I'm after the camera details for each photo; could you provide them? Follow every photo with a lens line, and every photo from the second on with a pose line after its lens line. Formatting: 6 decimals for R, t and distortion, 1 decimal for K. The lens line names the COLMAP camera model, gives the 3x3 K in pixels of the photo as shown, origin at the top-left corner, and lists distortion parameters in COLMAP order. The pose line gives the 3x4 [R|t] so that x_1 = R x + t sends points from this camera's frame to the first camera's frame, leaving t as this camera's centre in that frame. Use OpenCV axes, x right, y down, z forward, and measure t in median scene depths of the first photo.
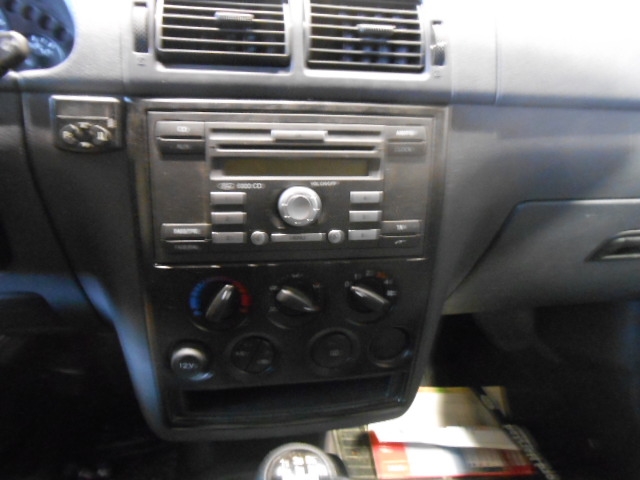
lens RADIAL K [[490.2, 0, 317.2], [0, 490.2, 235.3], [0, 0, 1]] dist [-0.066866, 0.083181]
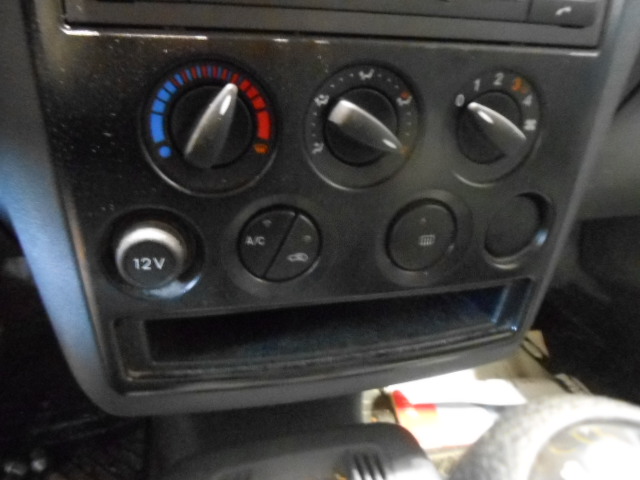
lens RADIAL K [[483.8, 0, 320.0], [0, 483.8, 240.0], [0, 0, 1]] dist [0.000546, 0.000495]
pose [[0.996717, -0.026464, 0.076524, -0.132391], [0.021192, 0.997398, 0.068906, 0.214673], [-0.078148, -0.067058, 0.994684, 0.504487]]
